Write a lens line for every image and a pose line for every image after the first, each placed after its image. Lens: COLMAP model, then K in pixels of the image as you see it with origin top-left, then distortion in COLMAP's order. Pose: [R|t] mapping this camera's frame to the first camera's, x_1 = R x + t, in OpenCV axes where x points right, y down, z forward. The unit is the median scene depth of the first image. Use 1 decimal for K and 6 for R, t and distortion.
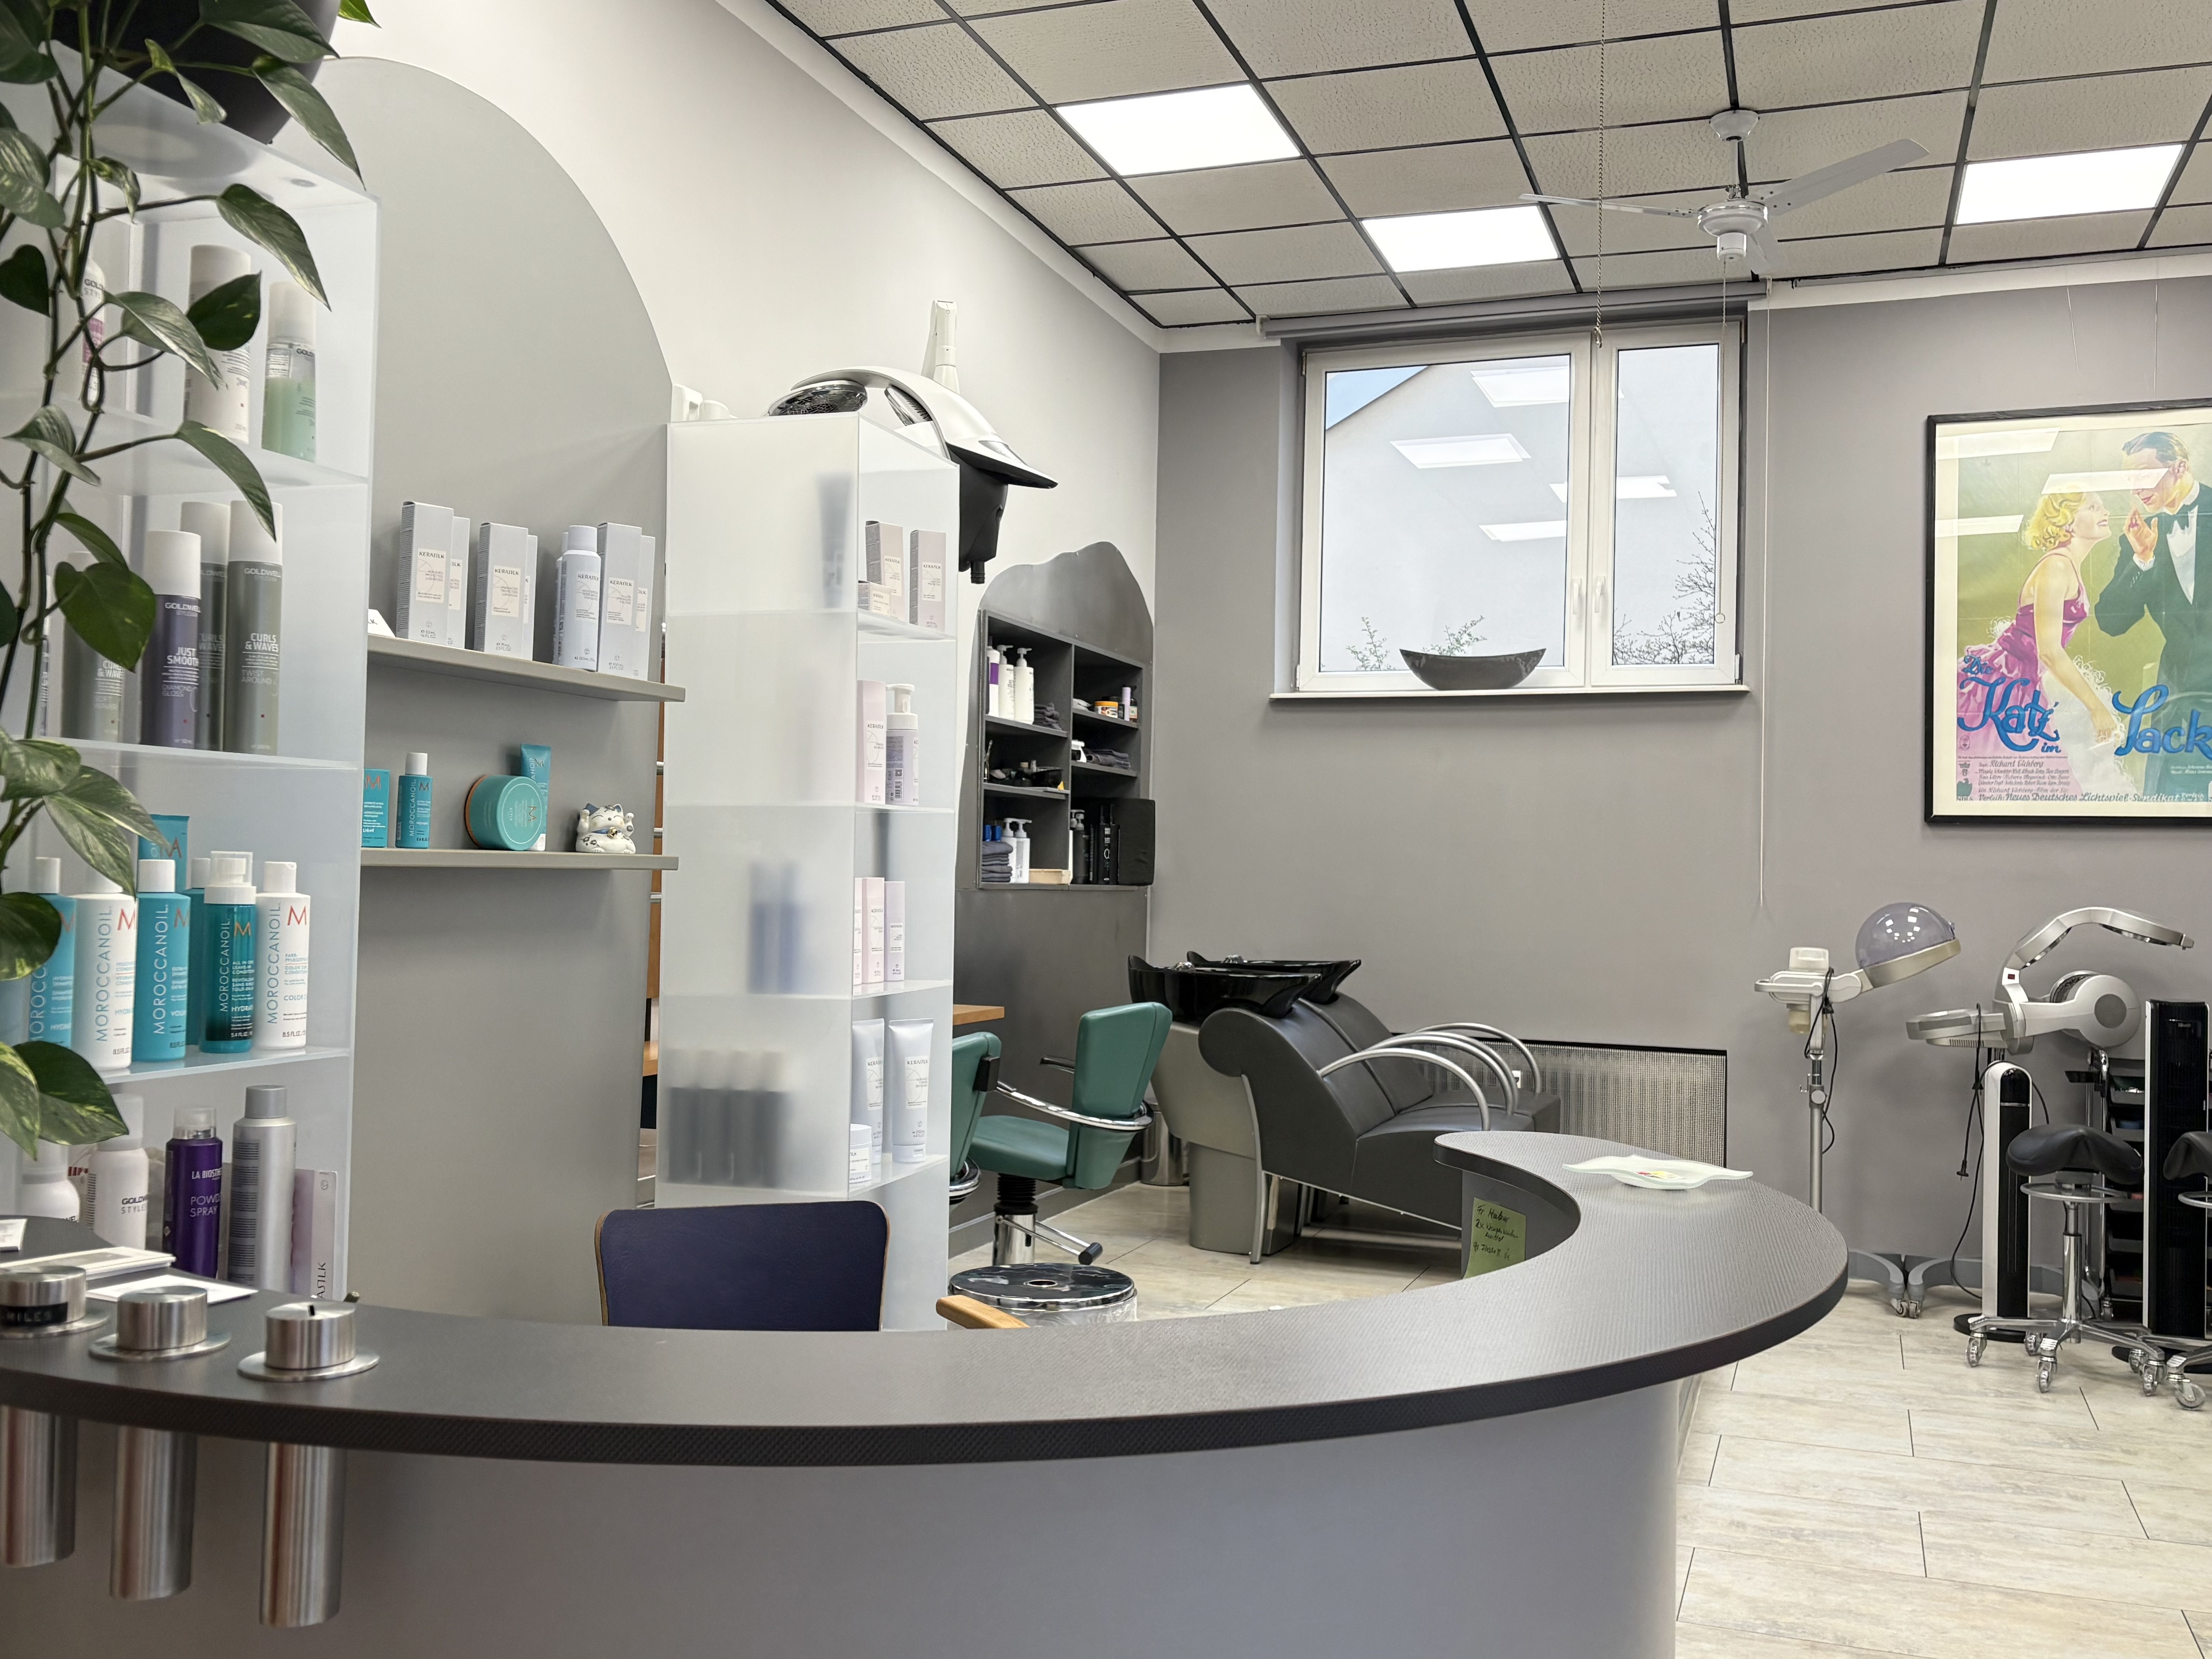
lens RADIAL K [[2034.4, 0, 1106.0], [0, 2034.4, 829.5], [0, 0, 1]] dist [0.126281, -0.291259]
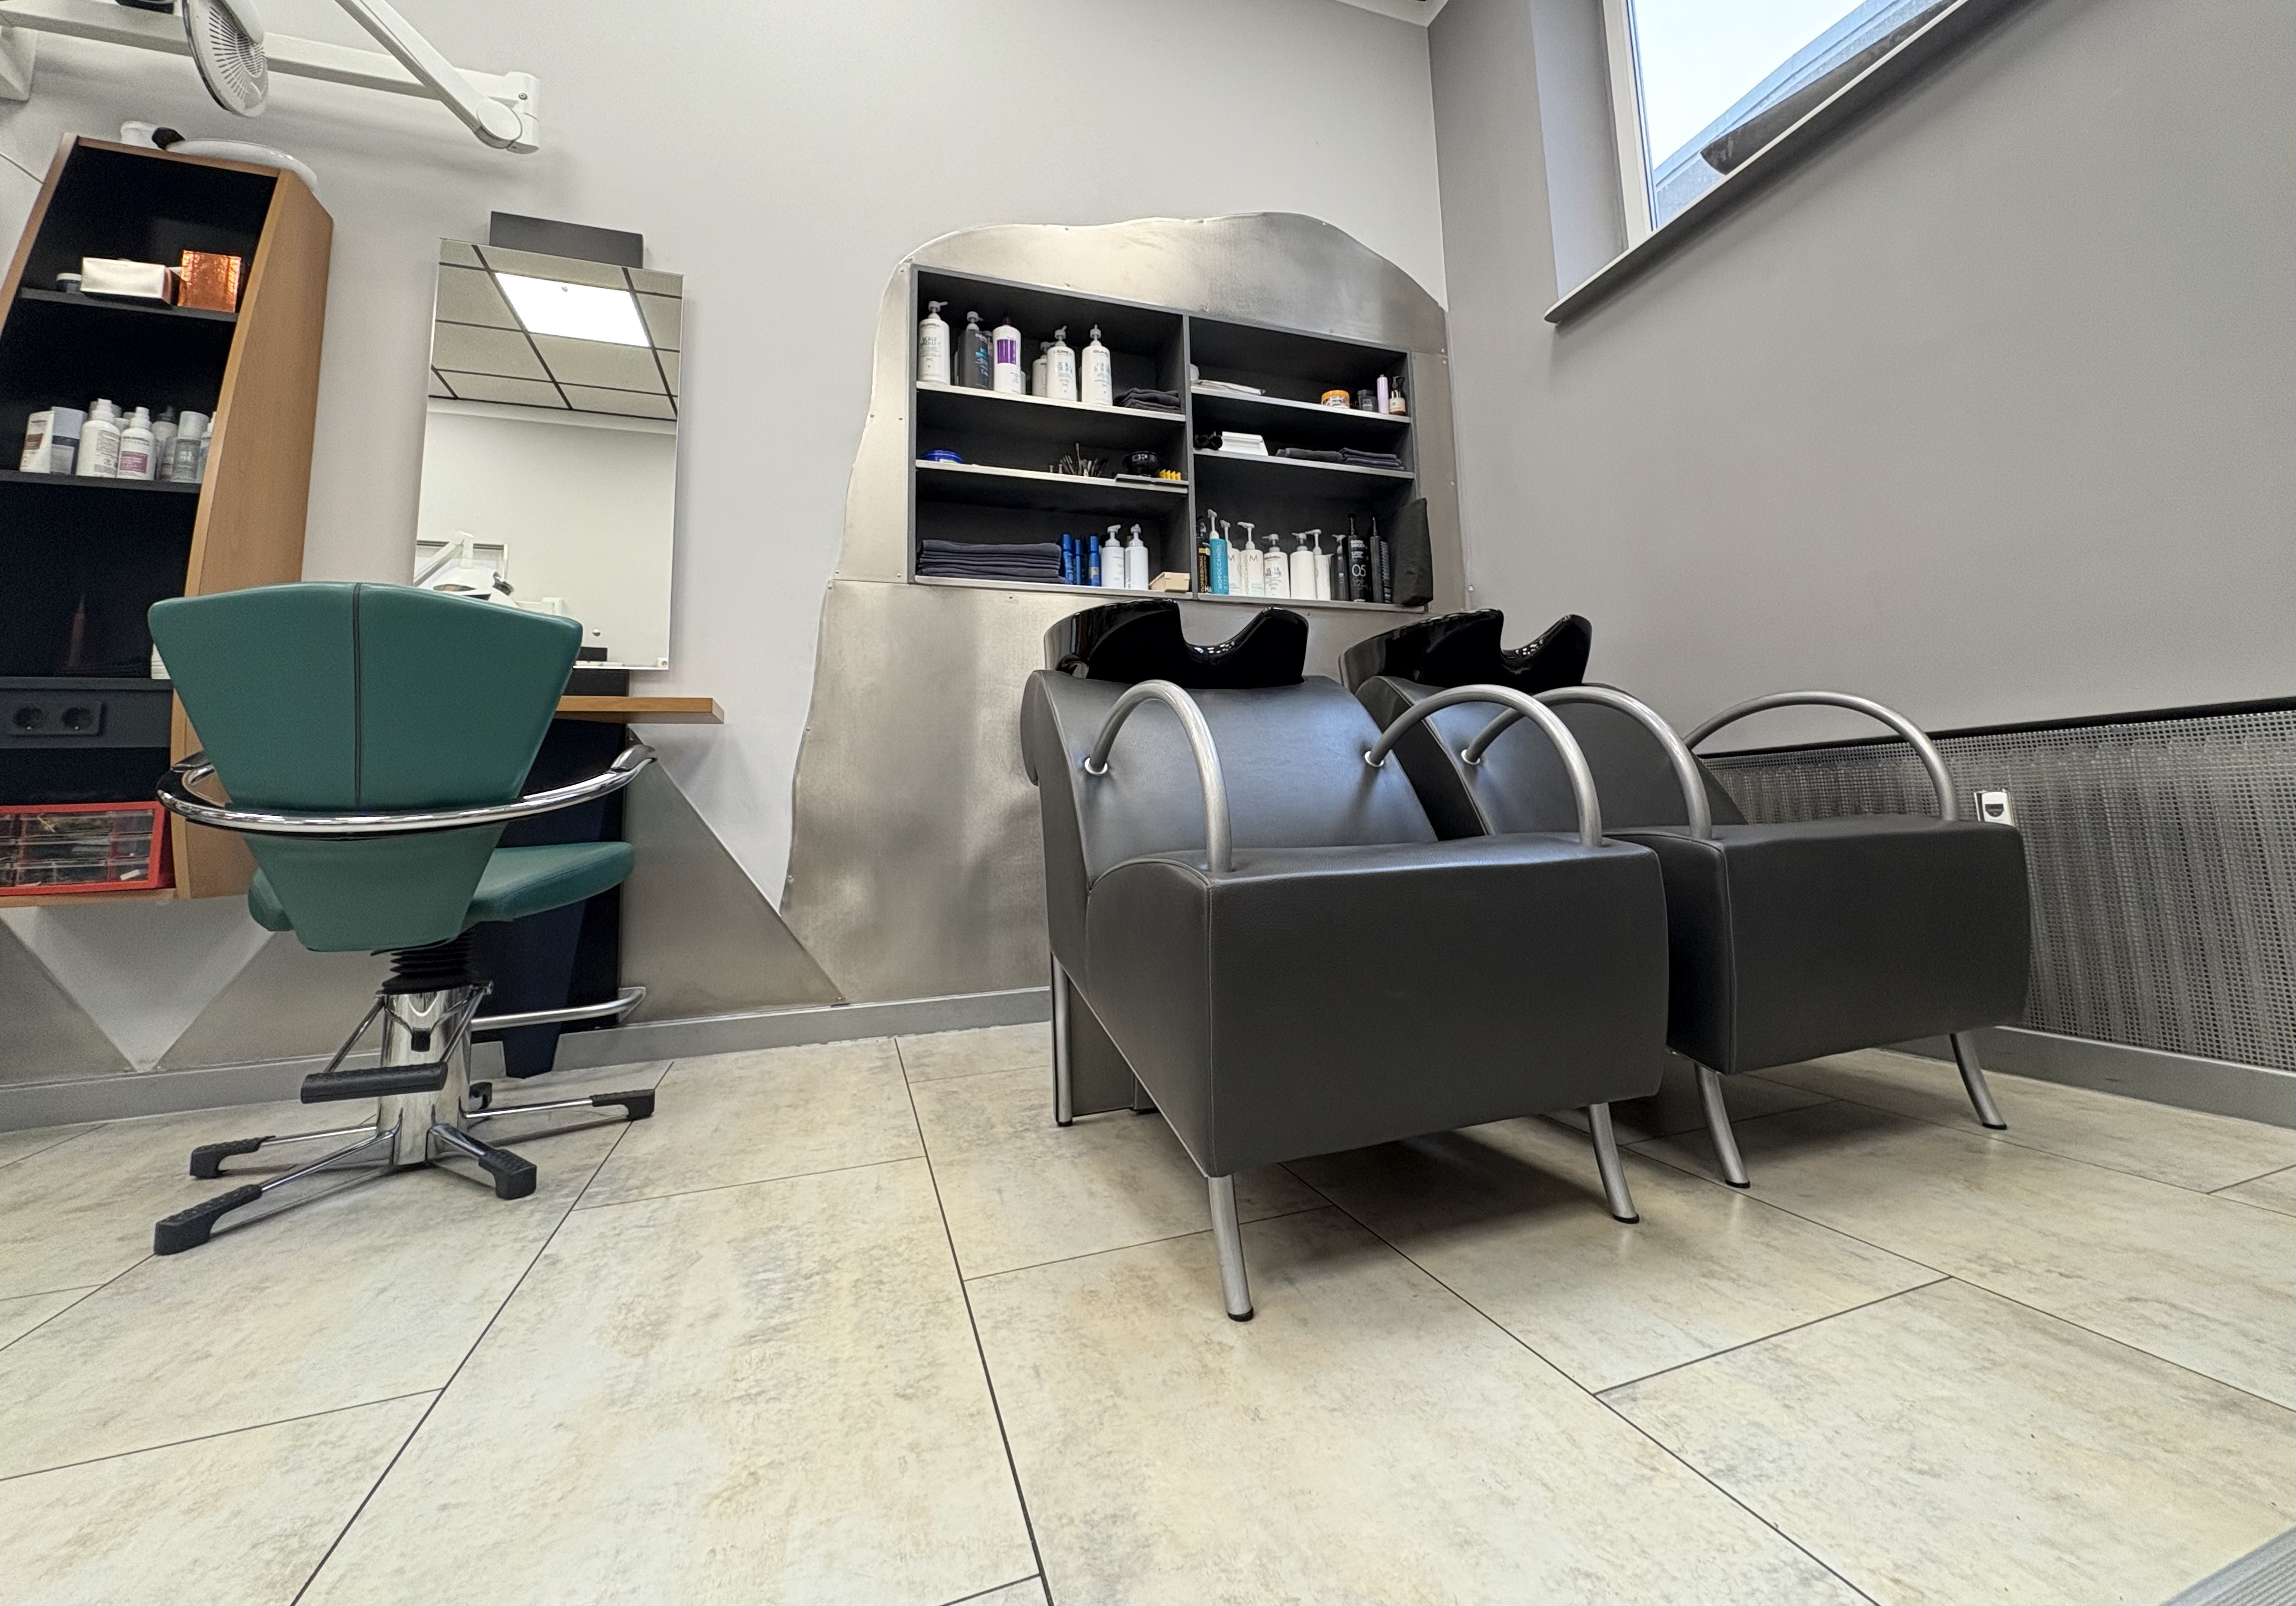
lens RADIAL K [[969.2, 0, 1199.6], [0, 969.2, 695.0], [0, 0, 1]] dist [0.000097, -0.000259]
pose [[0.649786, -0.148290, -0.745512, 0.260334], [0.069367, 0.988262, -0.136115, 0.118135], [0.756945, 0.036731, 0.652445, 0.742527]]
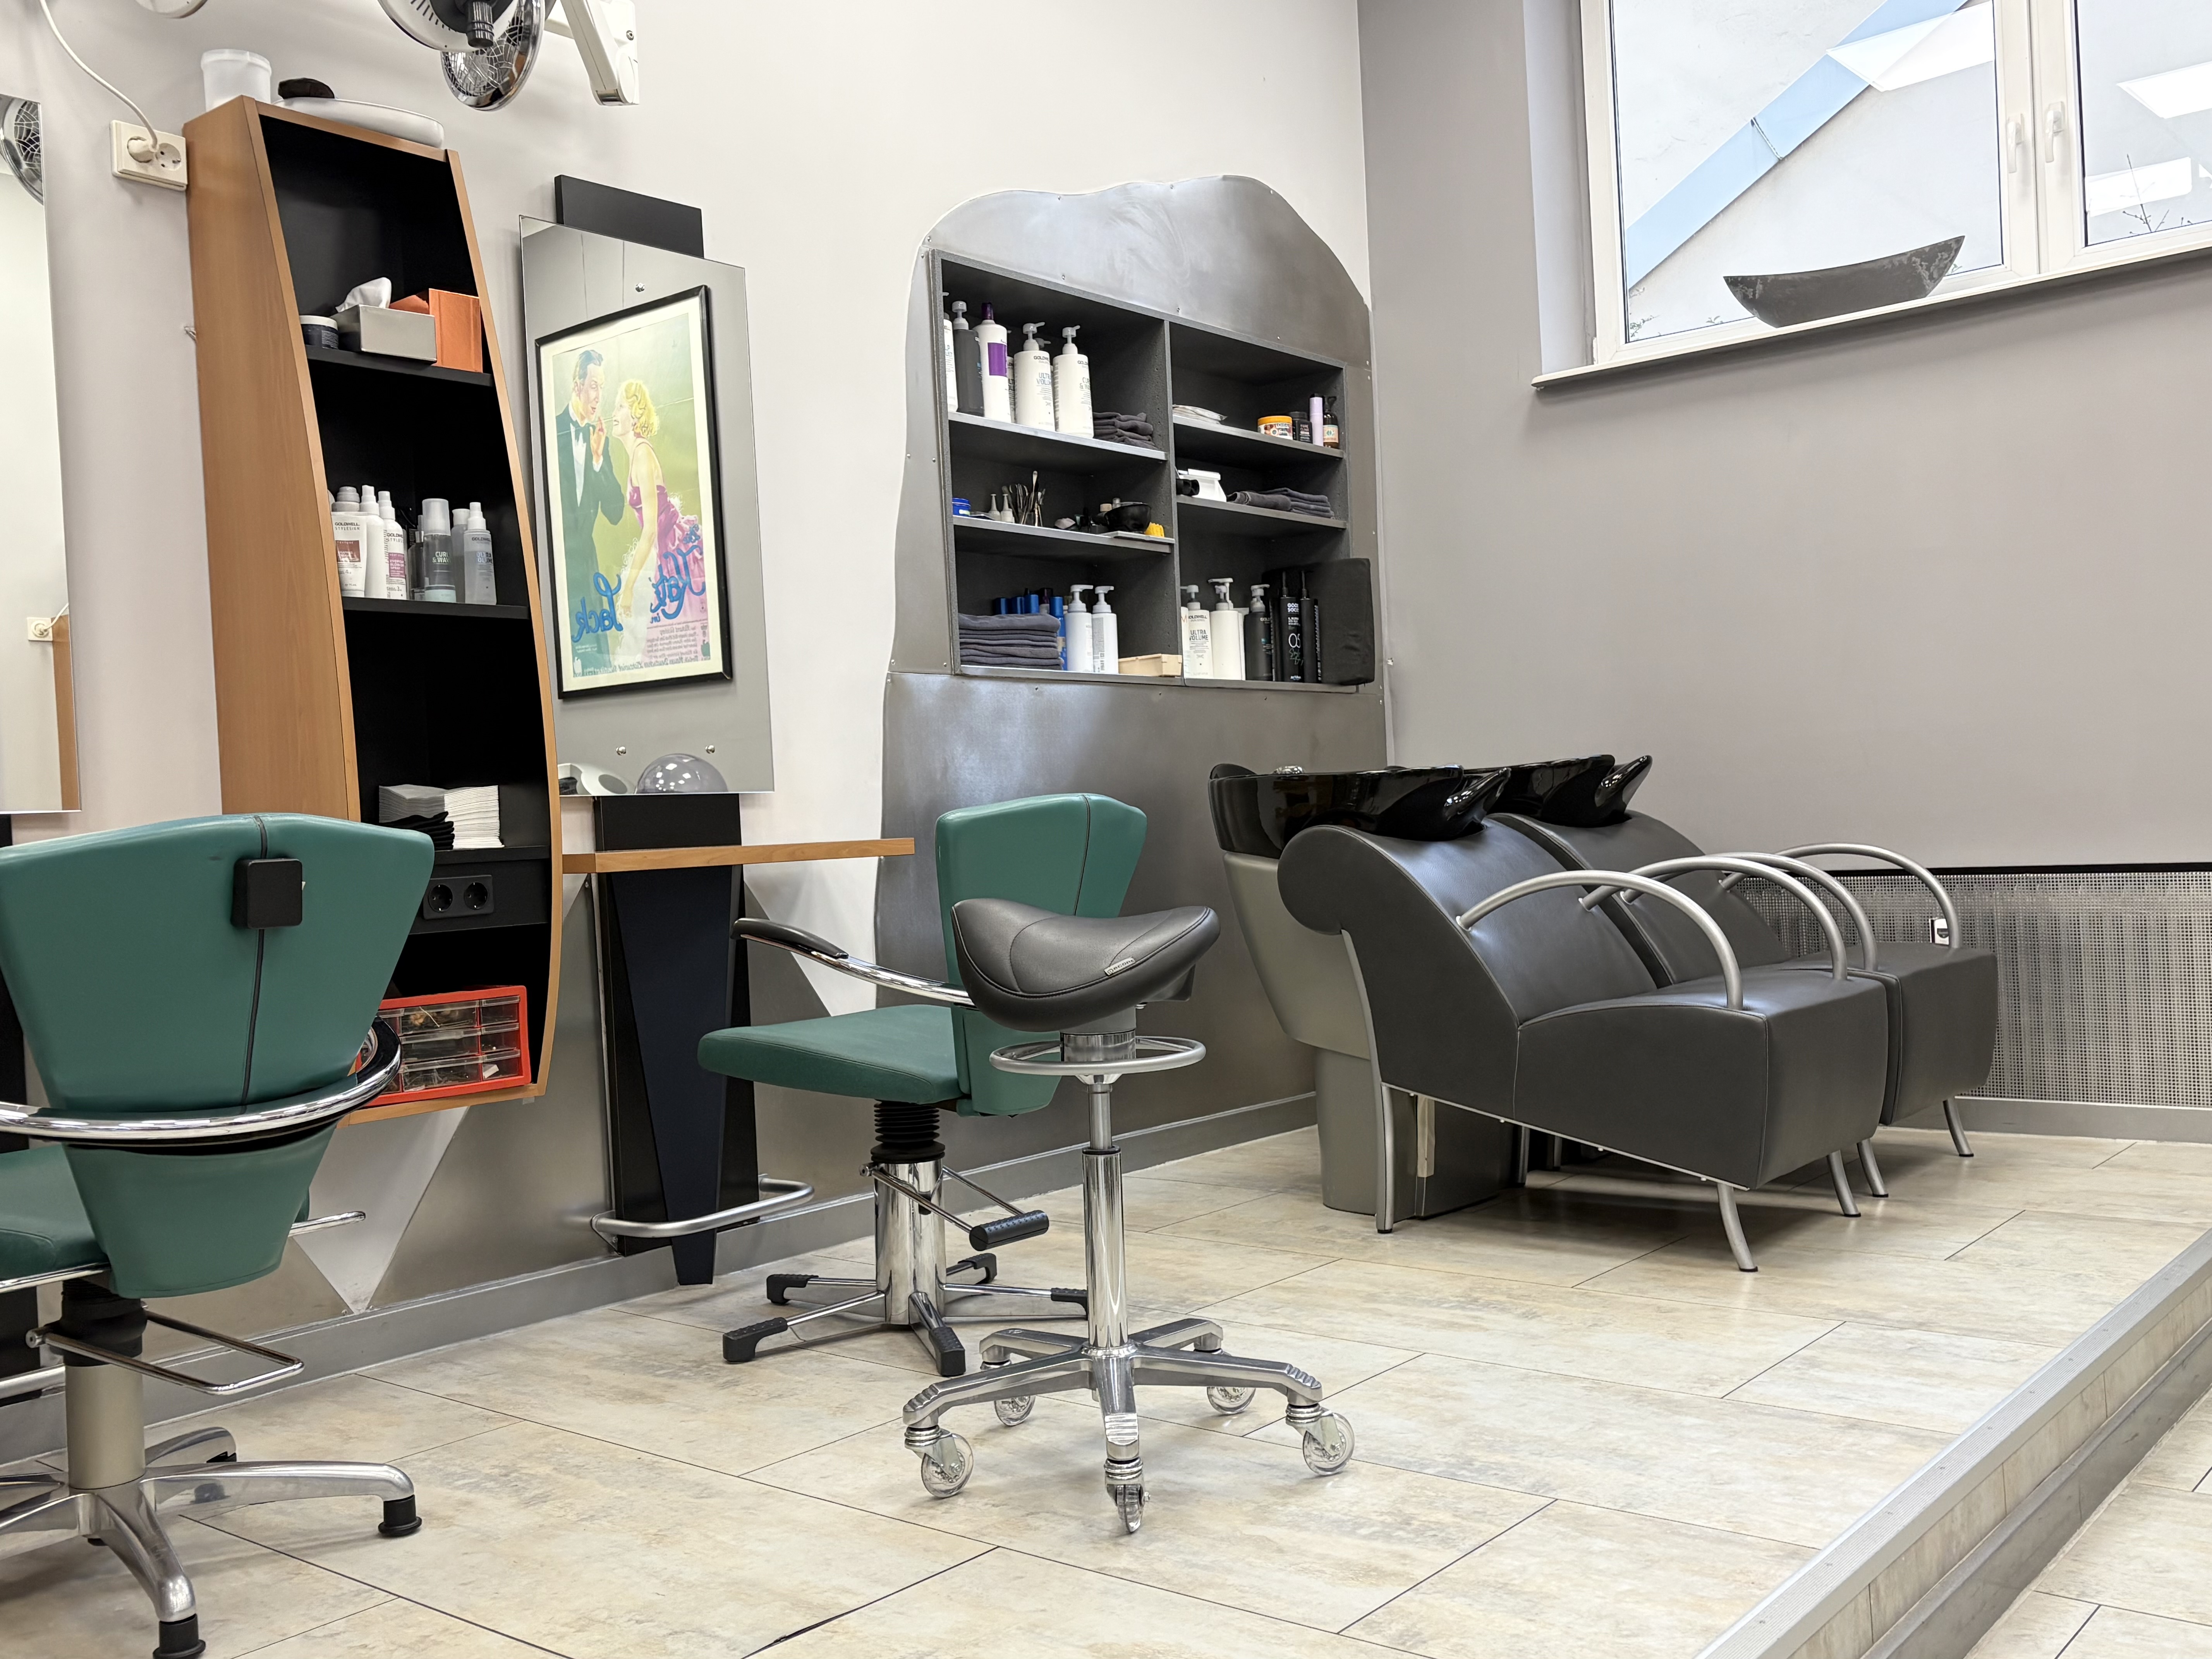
lens RADIAL K [[2034.4, 0, 1106.0], [0, 2034.4, 829.5], [0, 0, 1]] dist [0.126281, -0.291259]
pose [[0.938461, -0.070092, -0.338199, 0.180787], [0.078603, 0.996839, 0.011519, 0.066867], [0.336323, -0.037394, 0.941004, 0.347433]]
